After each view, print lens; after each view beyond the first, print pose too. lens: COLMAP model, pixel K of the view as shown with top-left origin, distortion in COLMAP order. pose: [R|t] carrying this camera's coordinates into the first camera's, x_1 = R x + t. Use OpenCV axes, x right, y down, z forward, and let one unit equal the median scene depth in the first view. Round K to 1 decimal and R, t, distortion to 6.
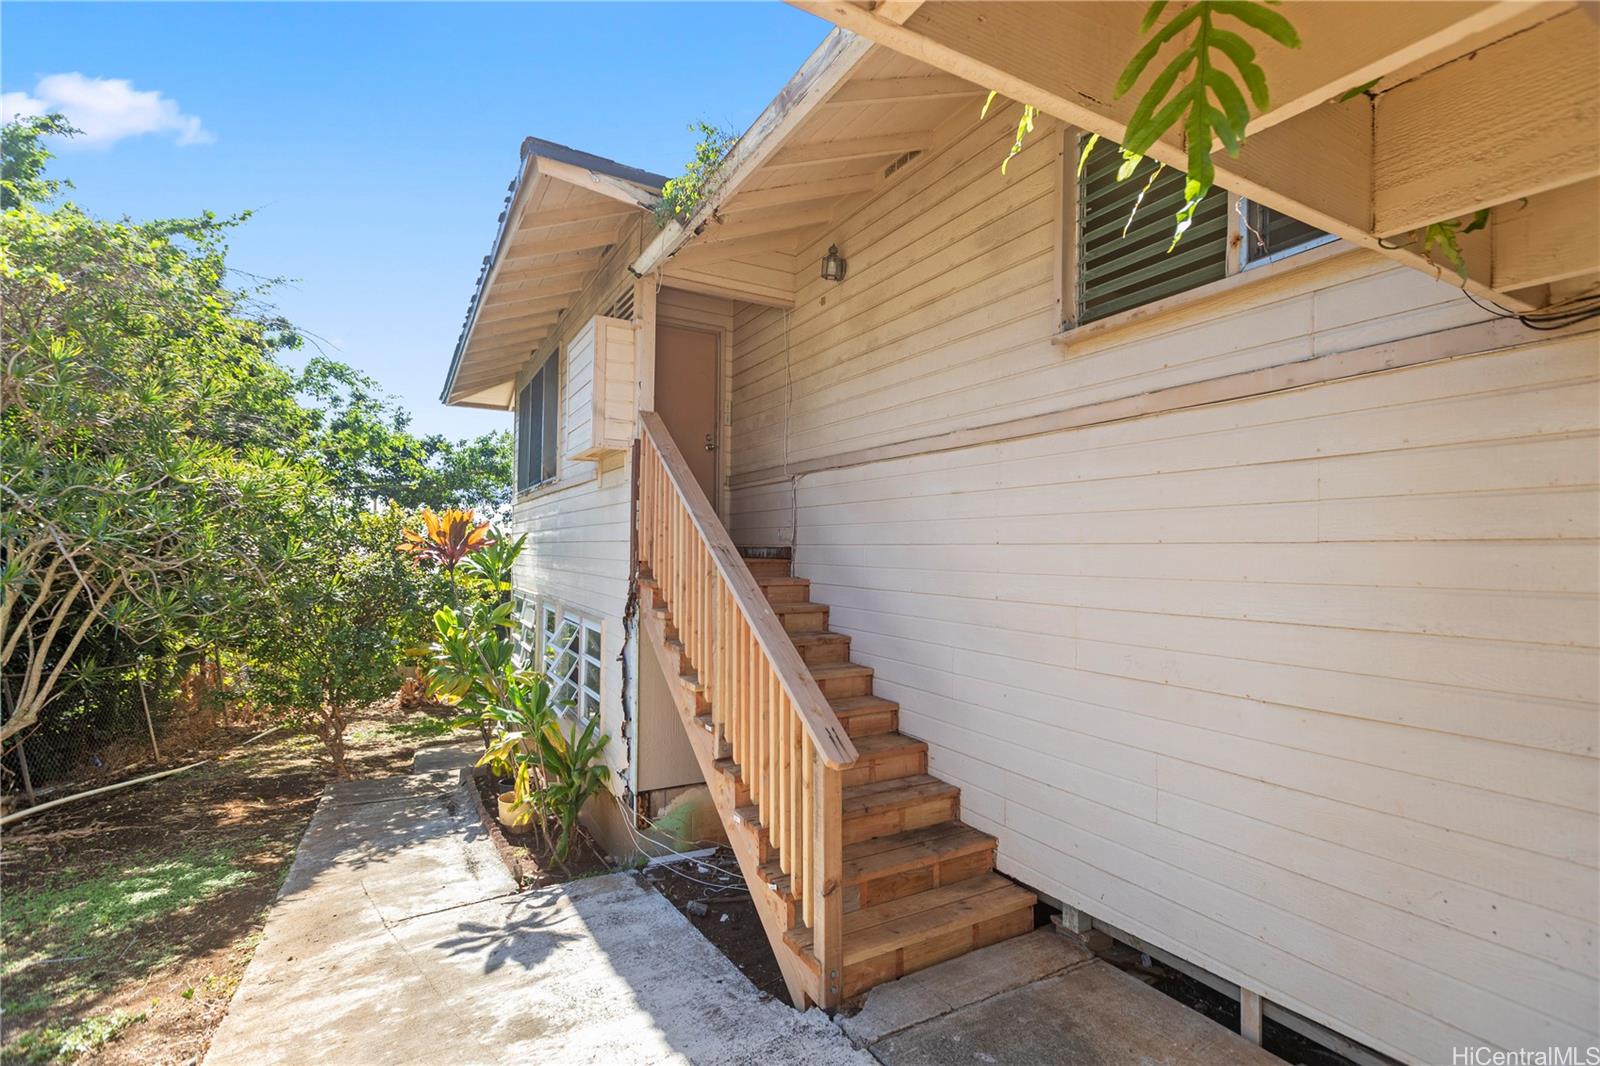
lens RADIAL K [[729.2, 0, 791.2], [0, 729.2, 536.4], [0, 0, 1]] dist [0.000723, -0.000004]
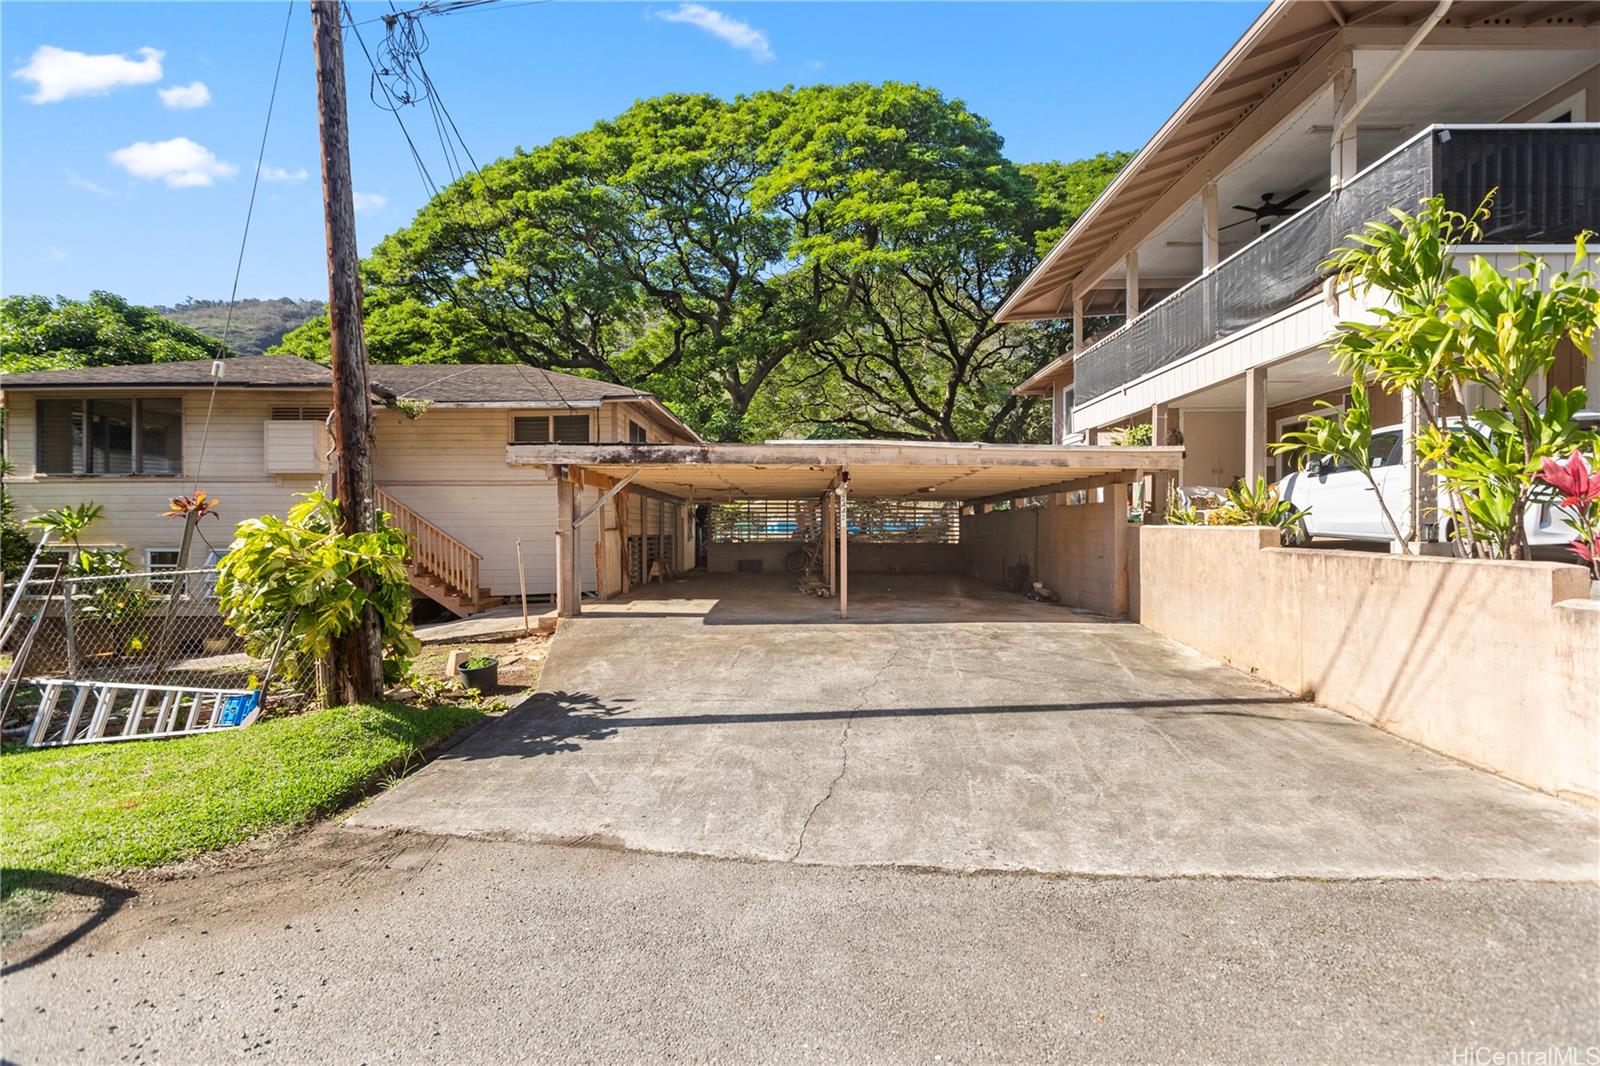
lens RADIAL K [[729.2, 0, 791.2], [0, 729.2, 536.4], [0, 0, 1]] dist [0.000723, -0.000004]
pose [[0.496808, -0.021429, 0.867596, -1.660519], [-0.004812, 0.999612, 0.027445, 0.019393], [-0.867847, -0.017810, 0.496511, -1.679889]]
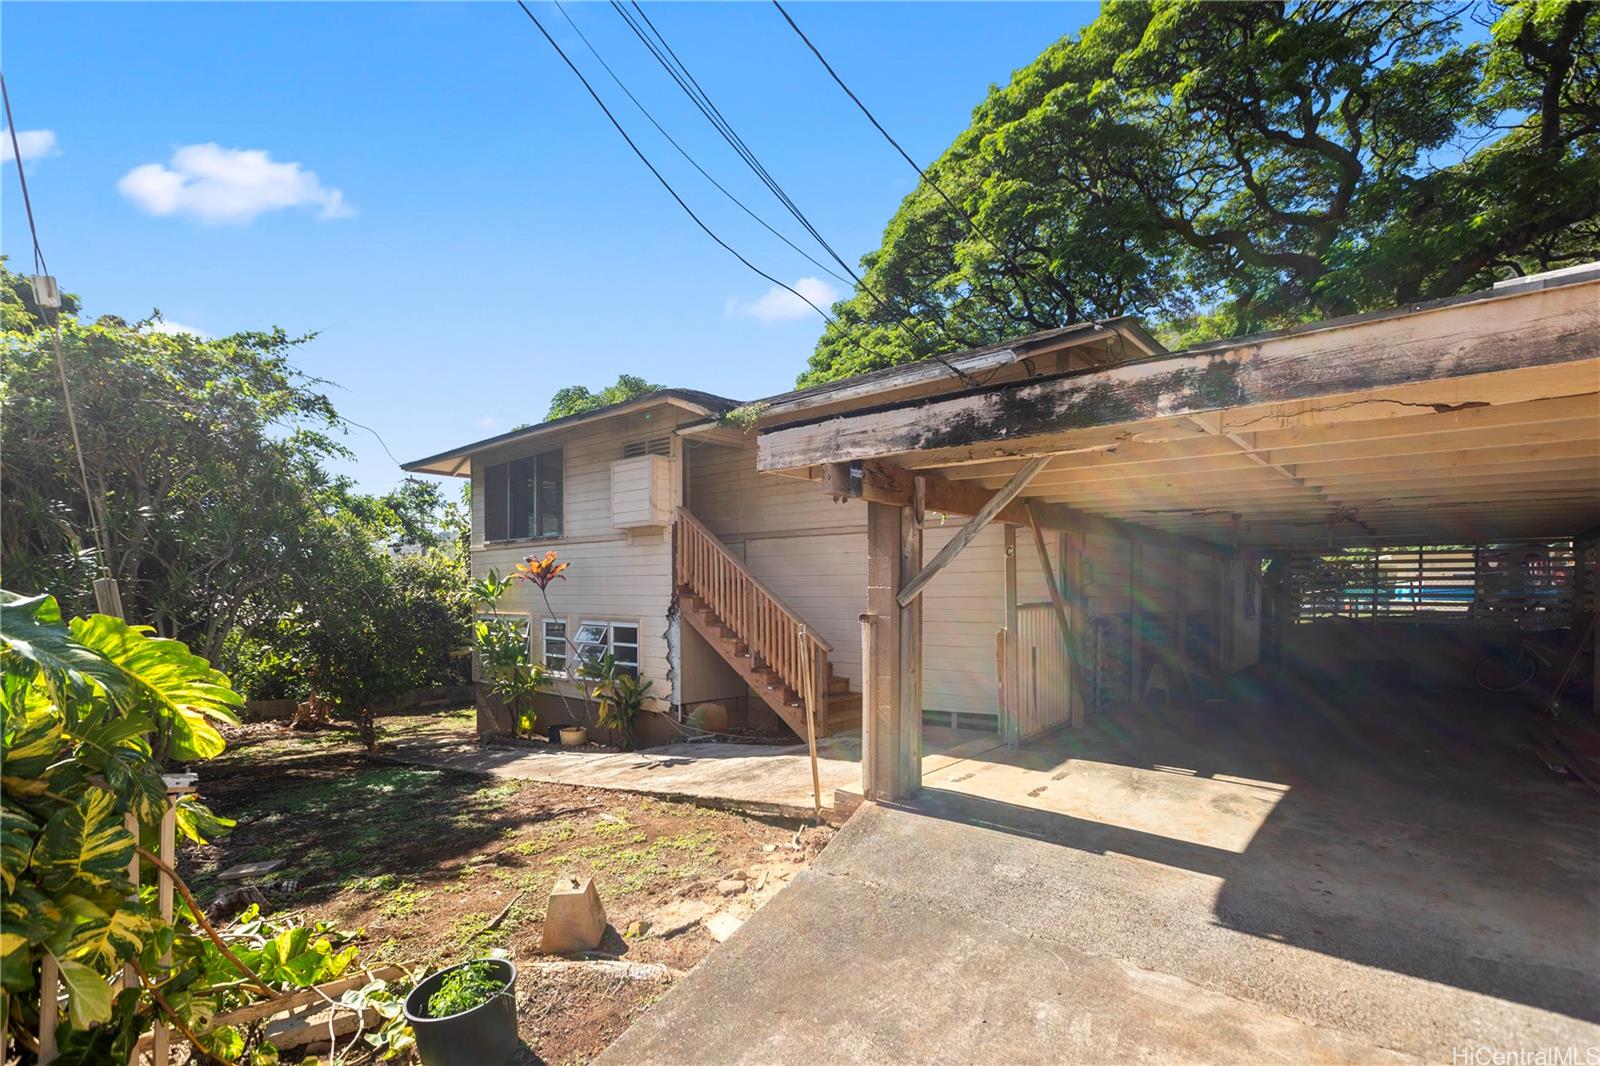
lens RADIAL K [[740.8, 0, 792.6], [0, 740.8, 605.1], [0, 0, 1]] dist [0.001851, 0.000369]
pose [[0.944835, -0.015628, 0.327172, -0.565205], [0.004491, 0.999385, 0.034768, 0.020032], [-0.327515, -0.031381, 0.944325, -0.938605]]
